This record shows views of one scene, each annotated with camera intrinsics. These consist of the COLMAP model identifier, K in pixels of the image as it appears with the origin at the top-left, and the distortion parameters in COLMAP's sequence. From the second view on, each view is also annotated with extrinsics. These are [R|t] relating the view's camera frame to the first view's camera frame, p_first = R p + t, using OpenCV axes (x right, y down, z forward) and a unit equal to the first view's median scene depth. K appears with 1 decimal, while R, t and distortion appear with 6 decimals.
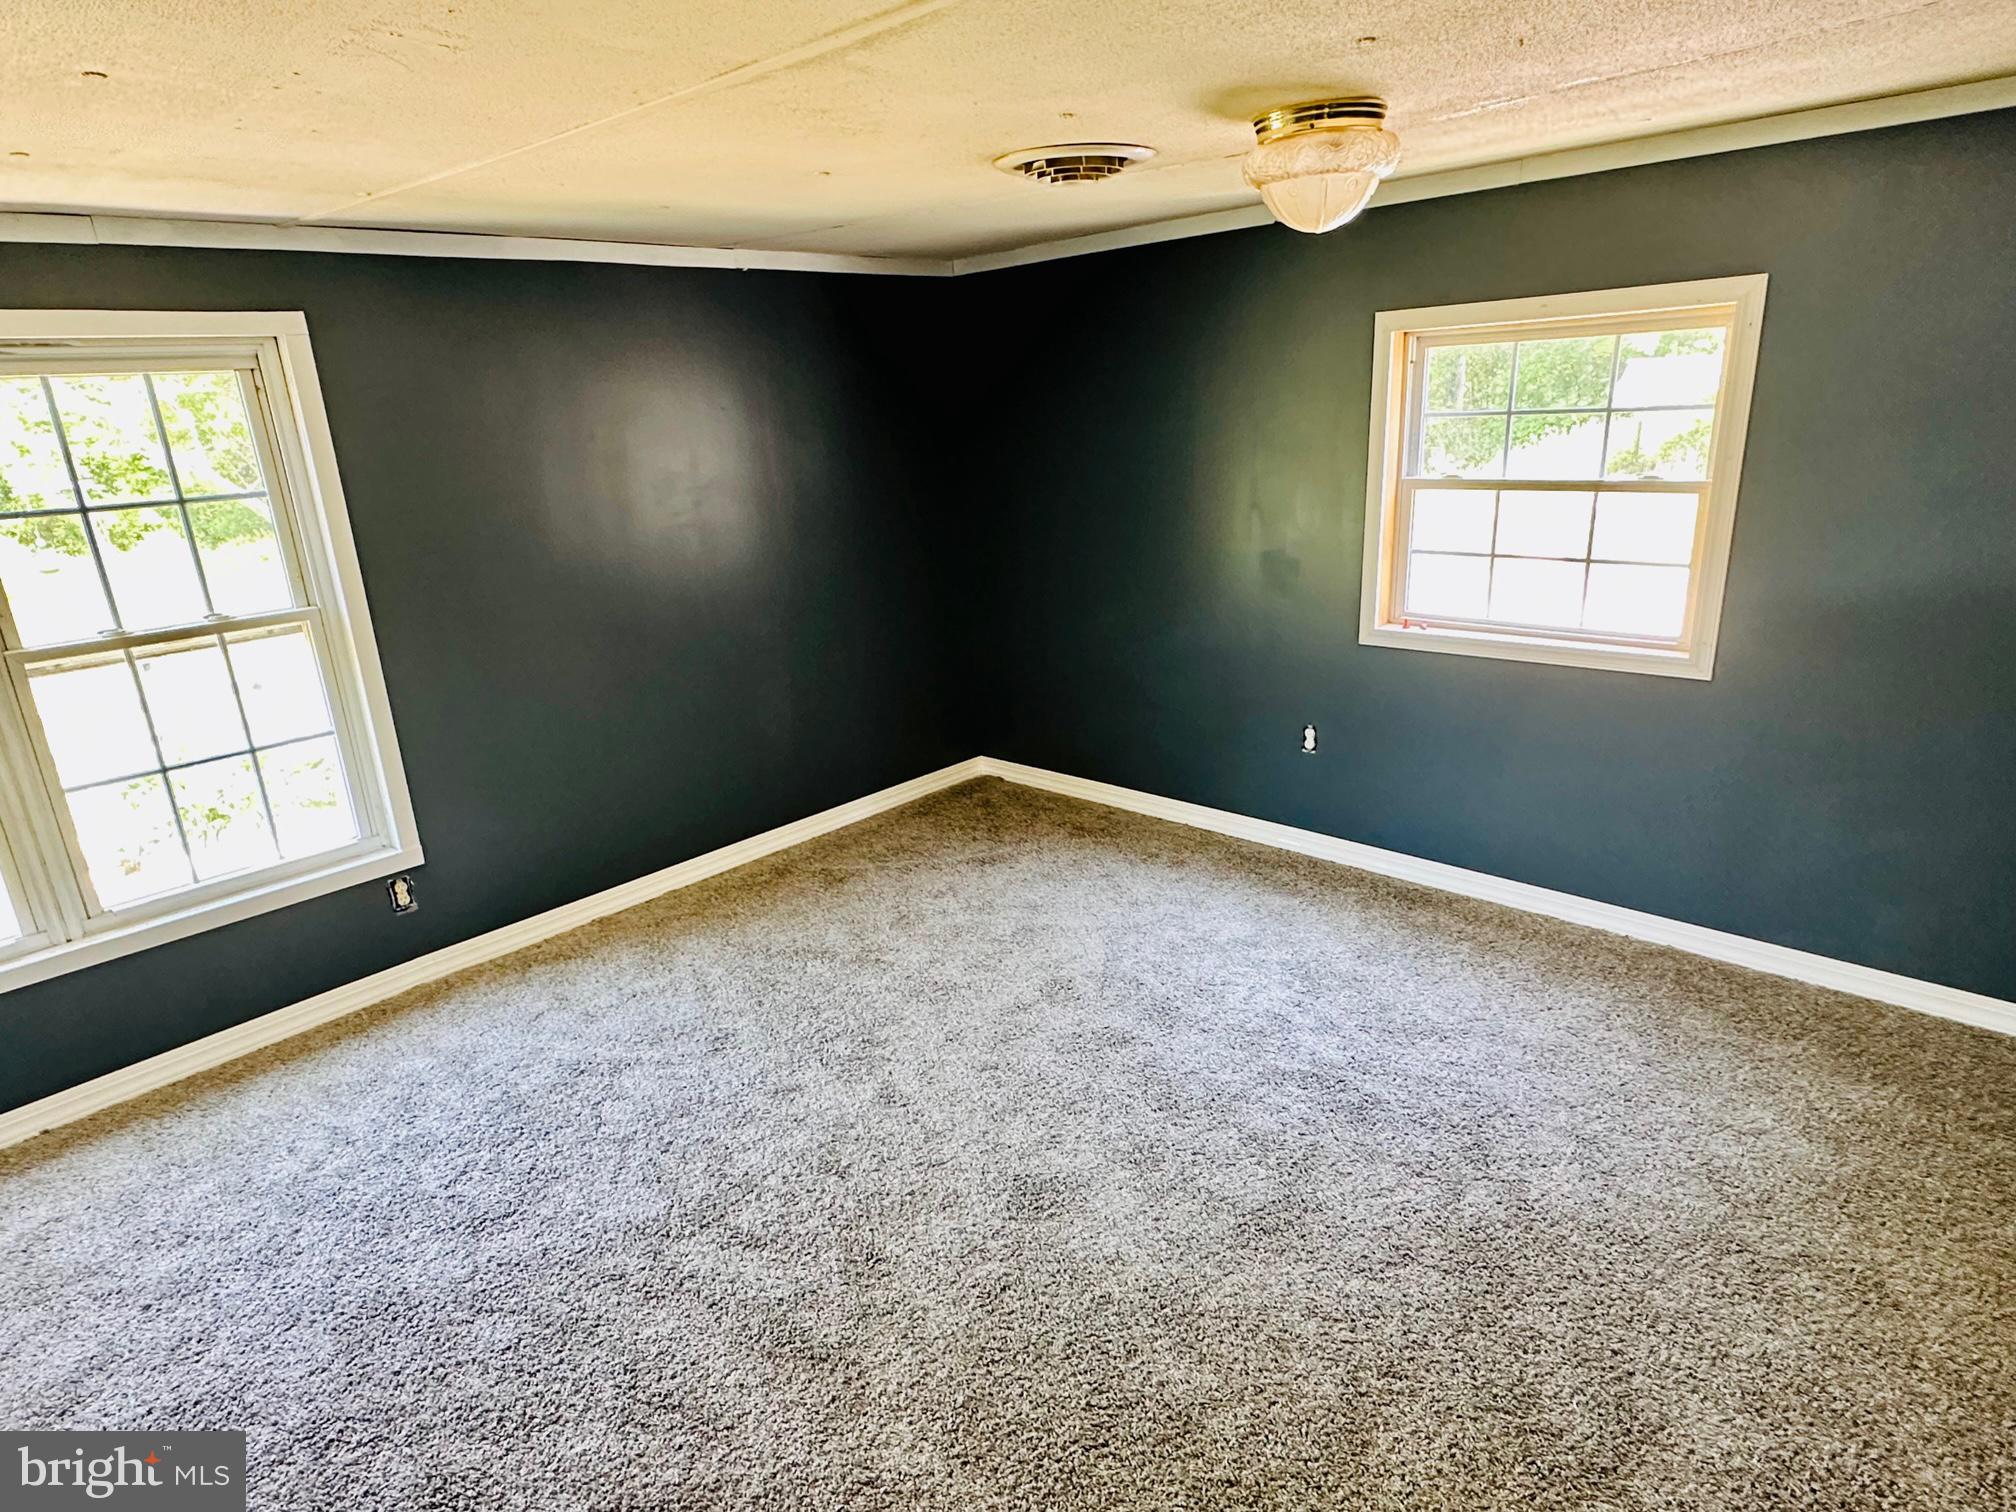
lens RADIAL K [[1112.3, 0, 1003.5], [0, 1112.3, 757.9], [0, 0, 1]] dist [0.000246, 0.000926]
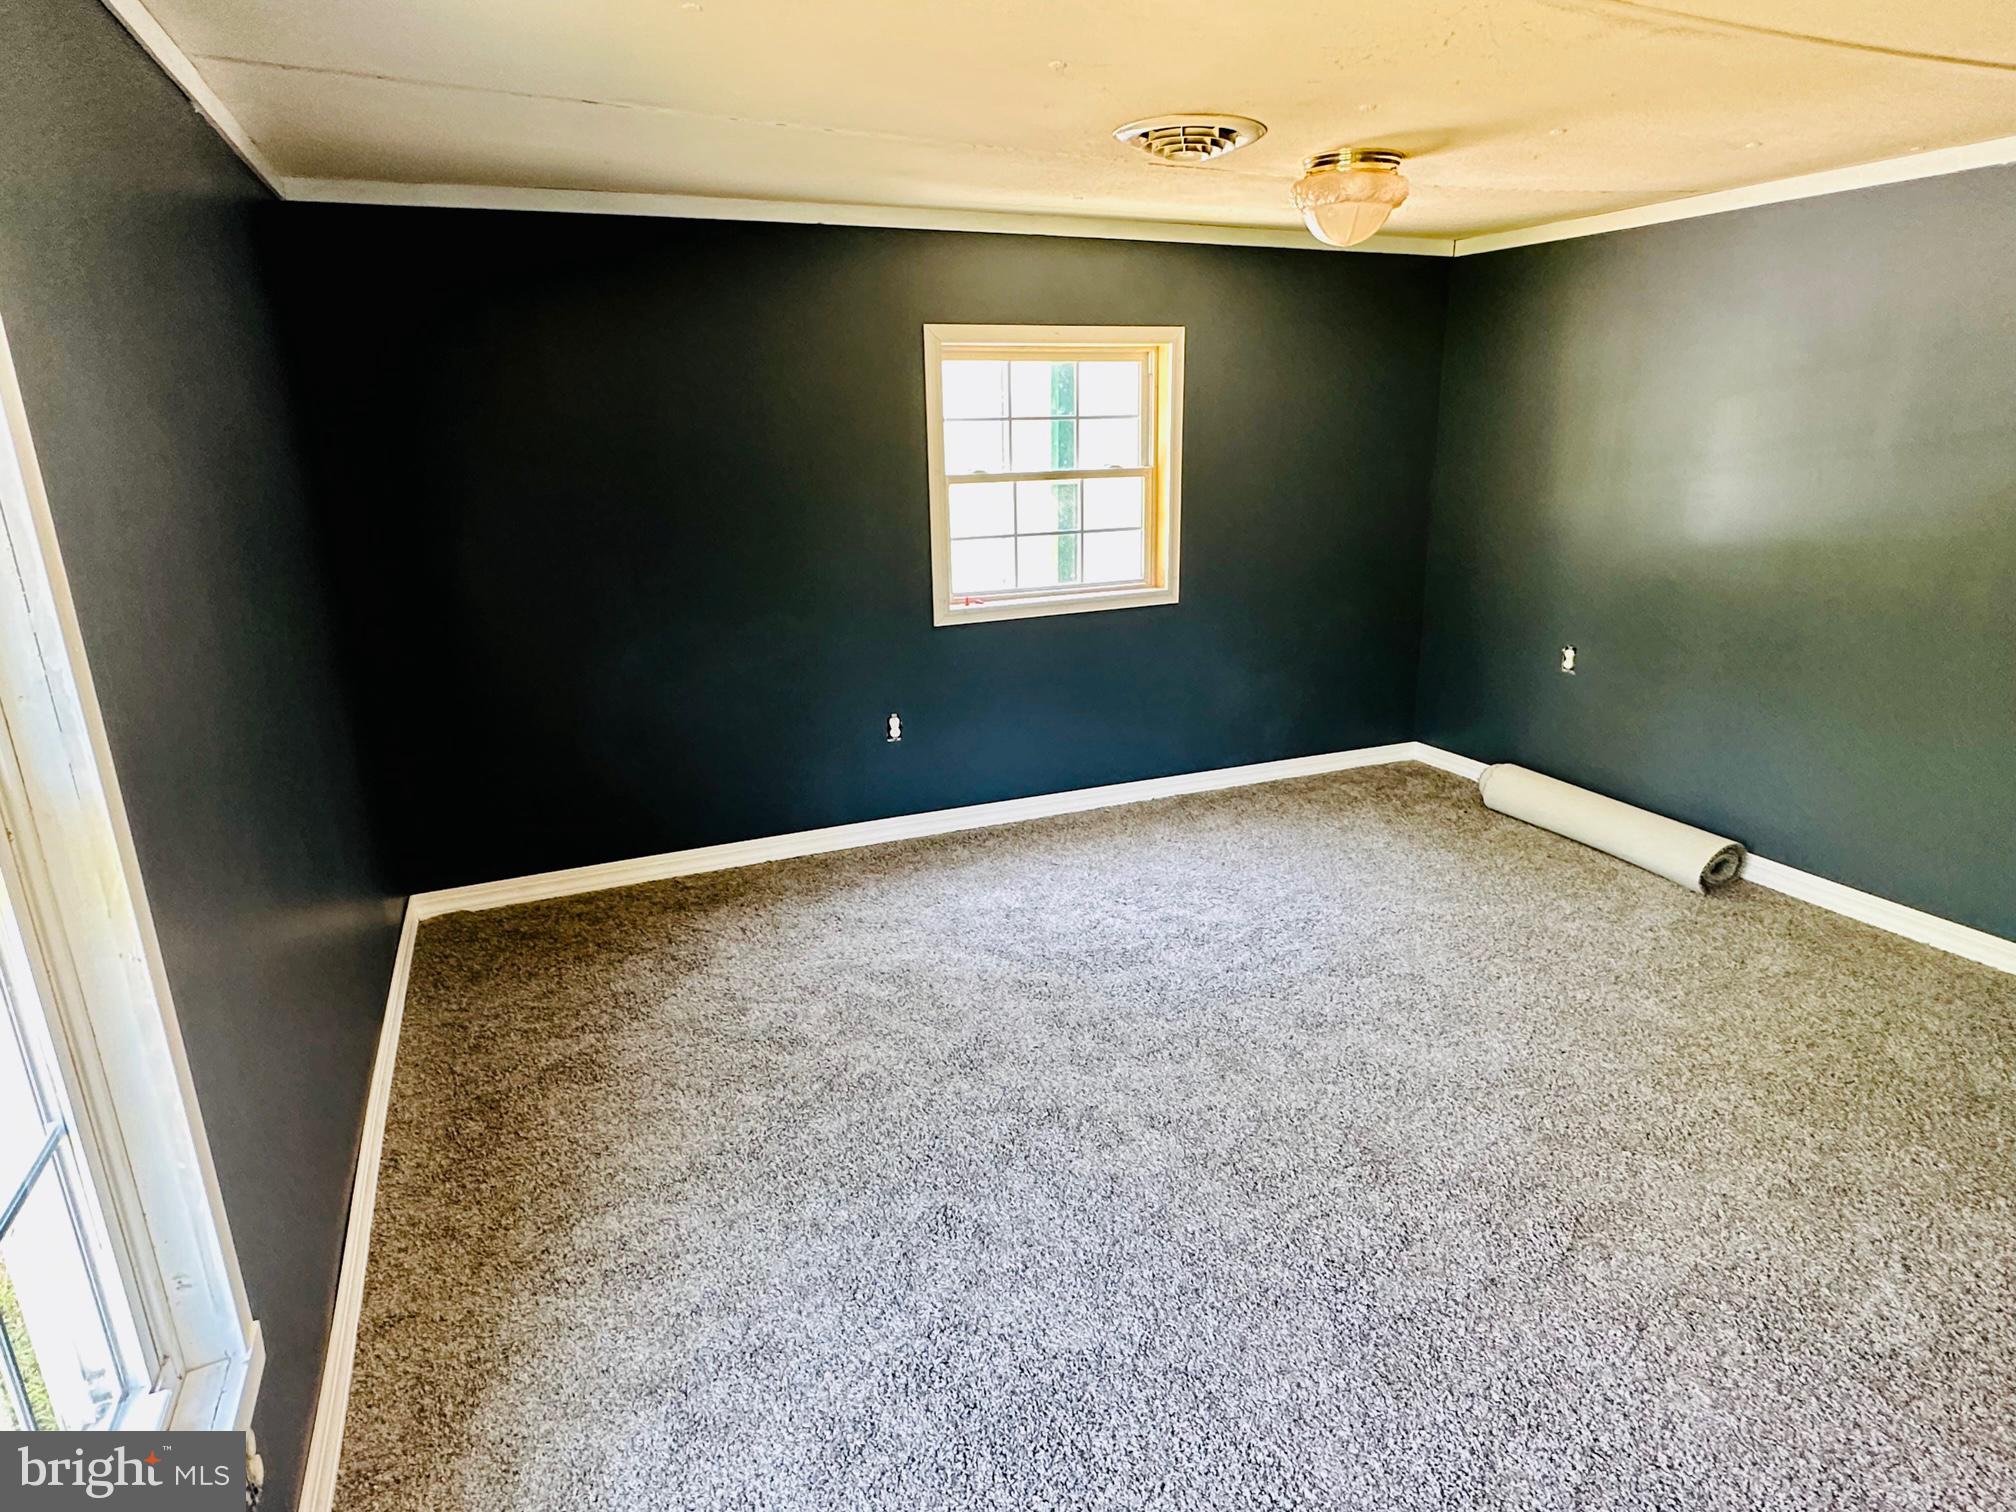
lens RADIAL K [[1112.3, 0, 1003.4], [0, 1112.3, 750.0], [0, 0, 1]] dist [0.000246, 0.000926]
pose [[0.415837, -0.214141, 0.883868, -0.645796], [0.277012, 0.955525, 0.101175, -0.078752], [-0.866224, 0.202770, 0.456662, 0.471802]]
